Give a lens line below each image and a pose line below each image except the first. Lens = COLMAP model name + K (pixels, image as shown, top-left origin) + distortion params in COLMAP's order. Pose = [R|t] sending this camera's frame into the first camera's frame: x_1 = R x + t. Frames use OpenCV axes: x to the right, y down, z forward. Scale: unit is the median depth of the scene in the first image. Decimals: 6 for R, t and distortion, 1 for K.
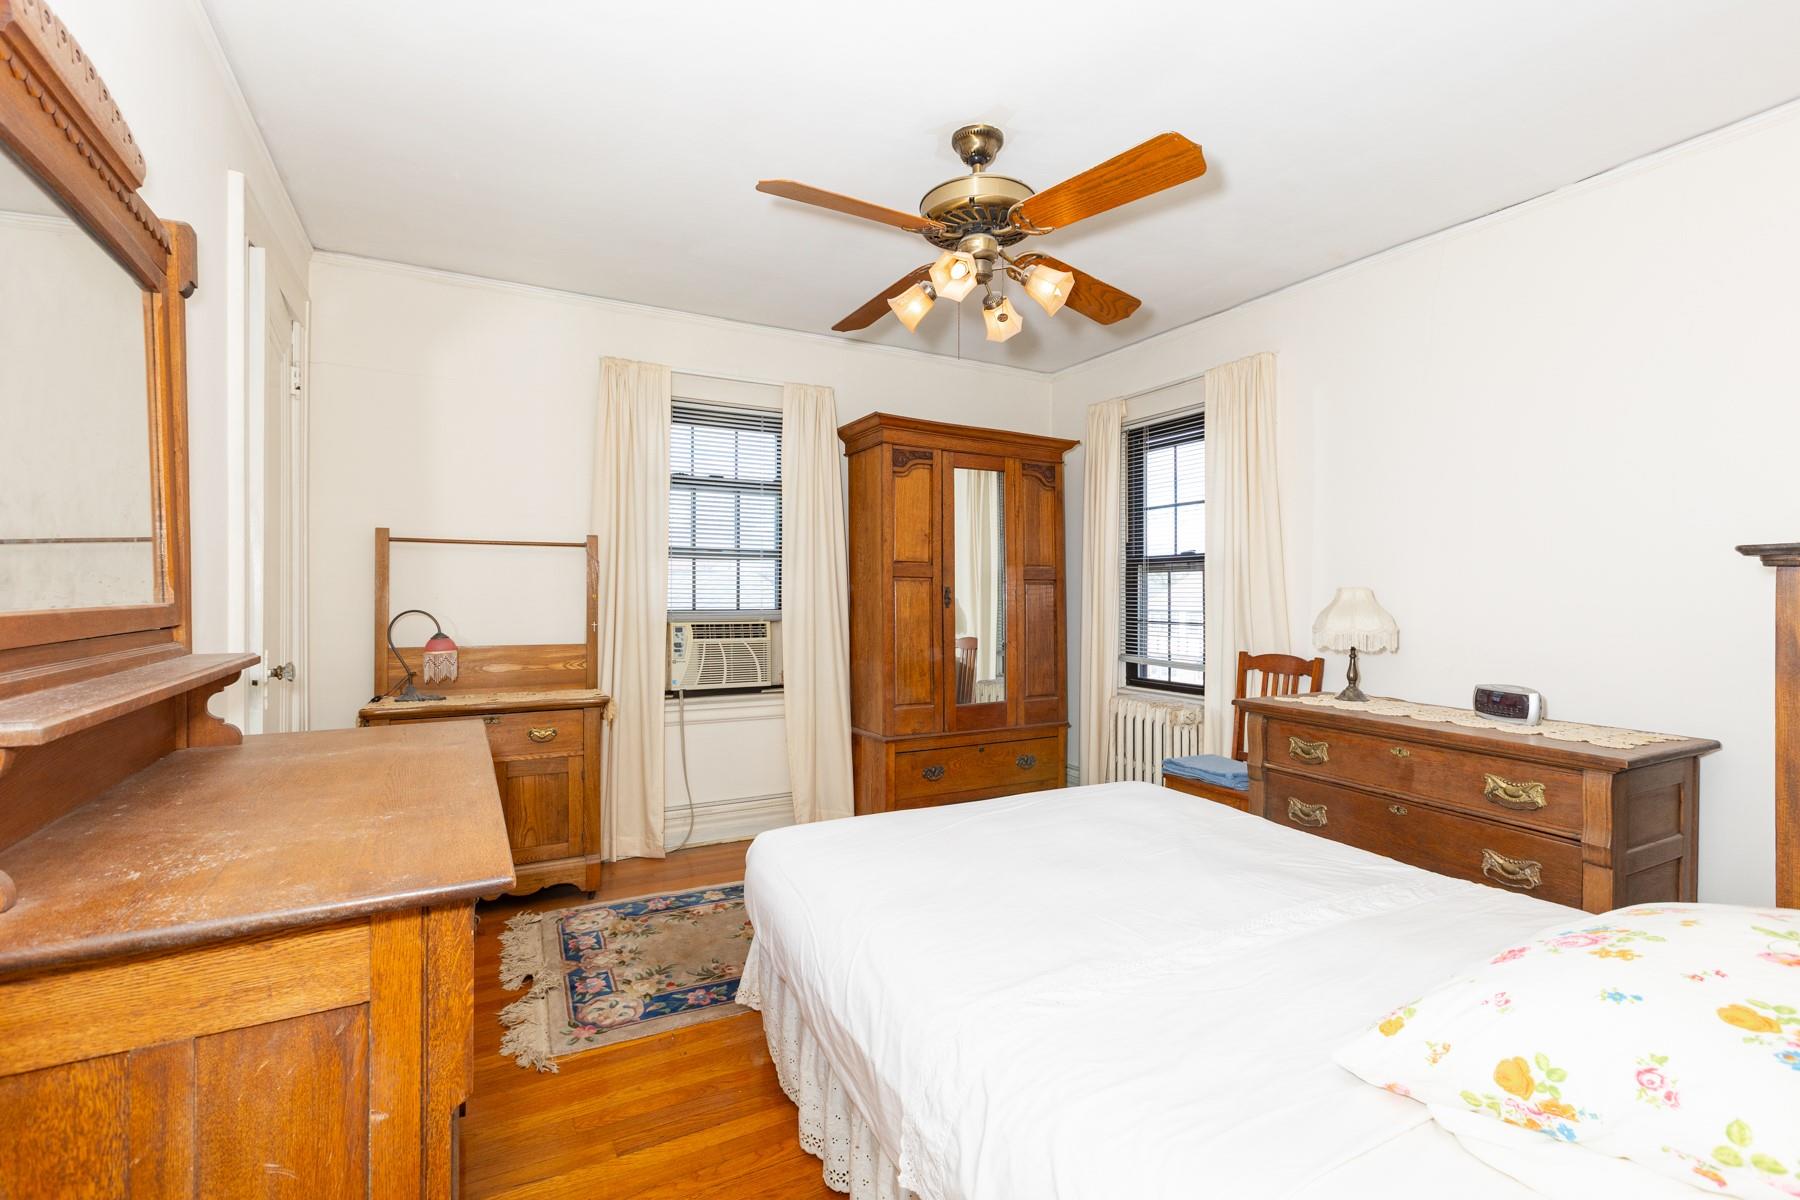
lens RADIAL K [[808.7, 0, 887.7], [0, 808.7, 598.4], [0, 0, 1]] dist [0.002418, 0.000433]
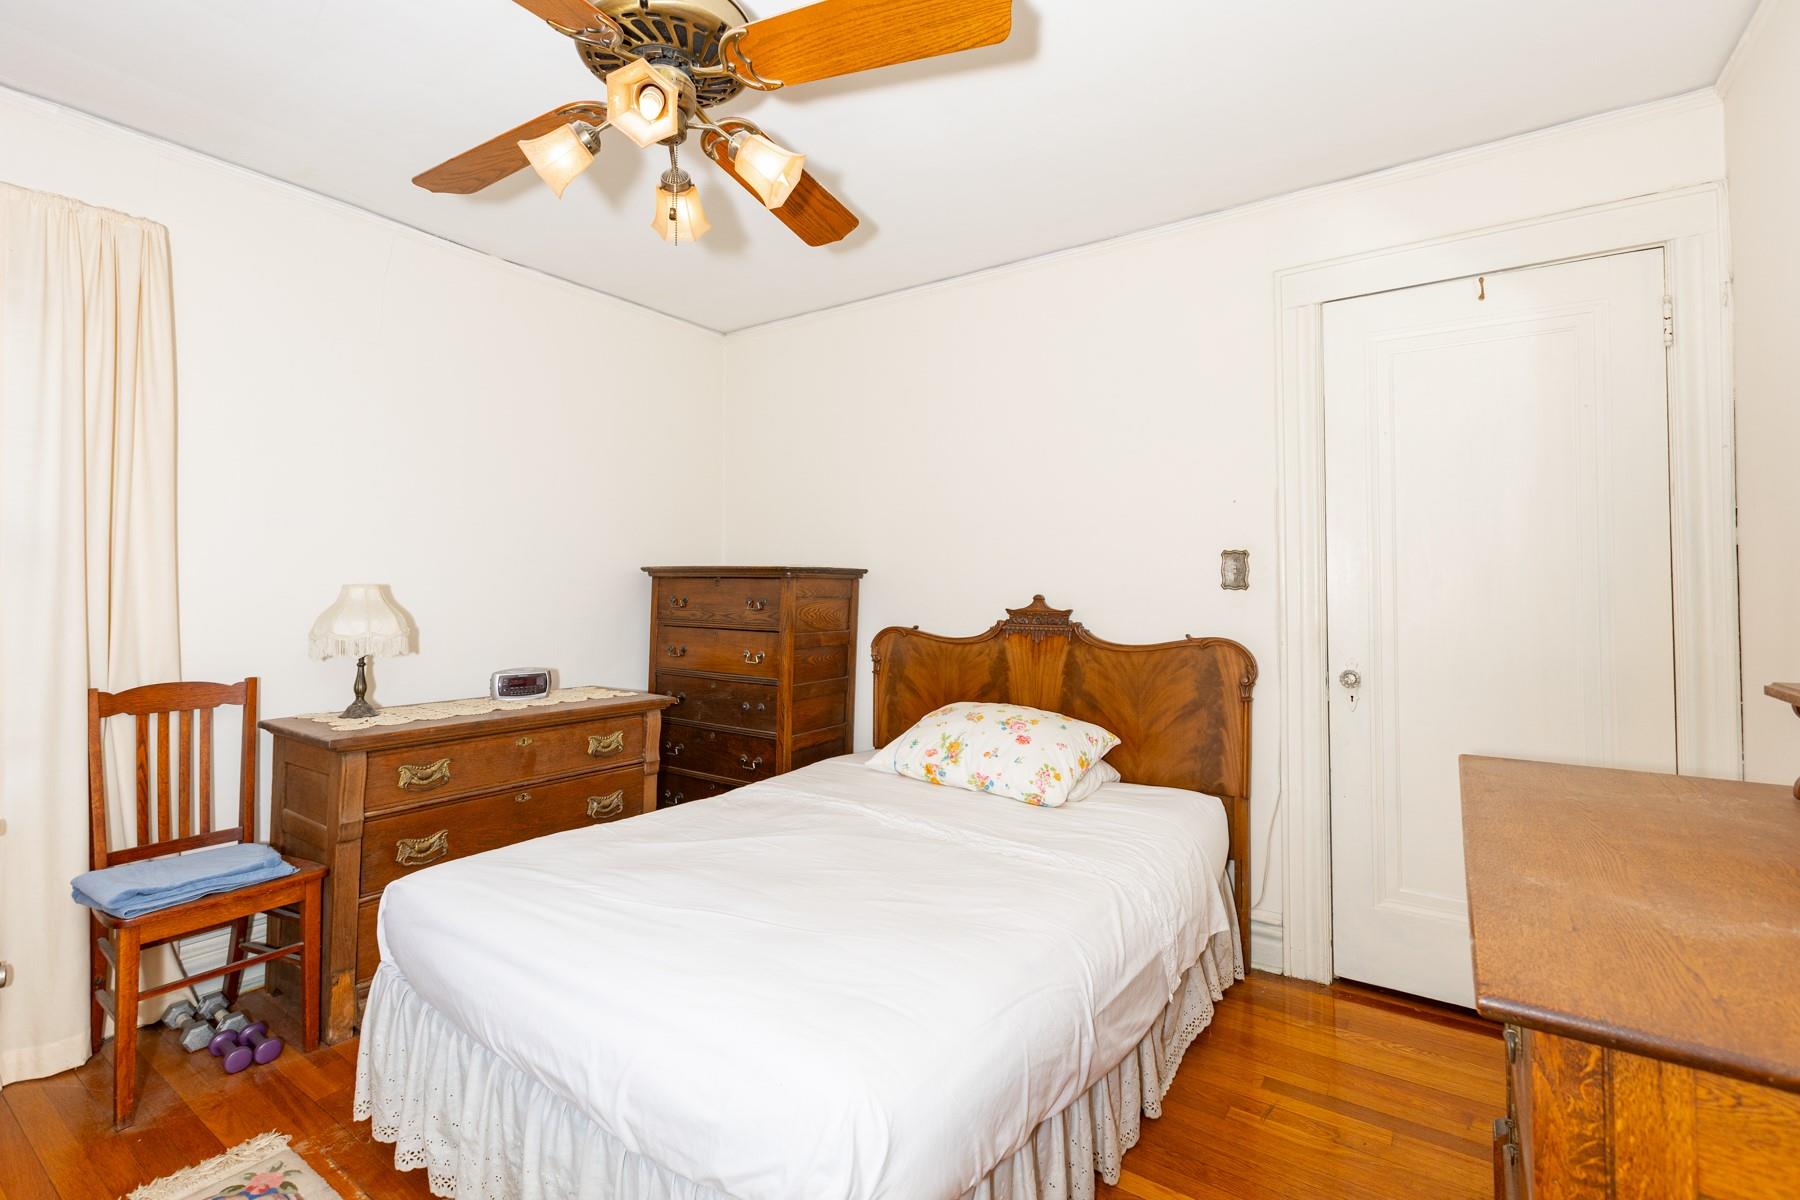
lens RADIAL K [[808.7, 0, 899.5], [0, 808.7, 589.2], [0, 0, 1]] dist [0.002418, 0.000433]
pose [[-0.458241, -0.012825, 0.888736, -0.452983], [0.001003, 0.999888, 0.014946, -0.020952], [-0.888827, 0.007740, -0.458177, 0.902478]]
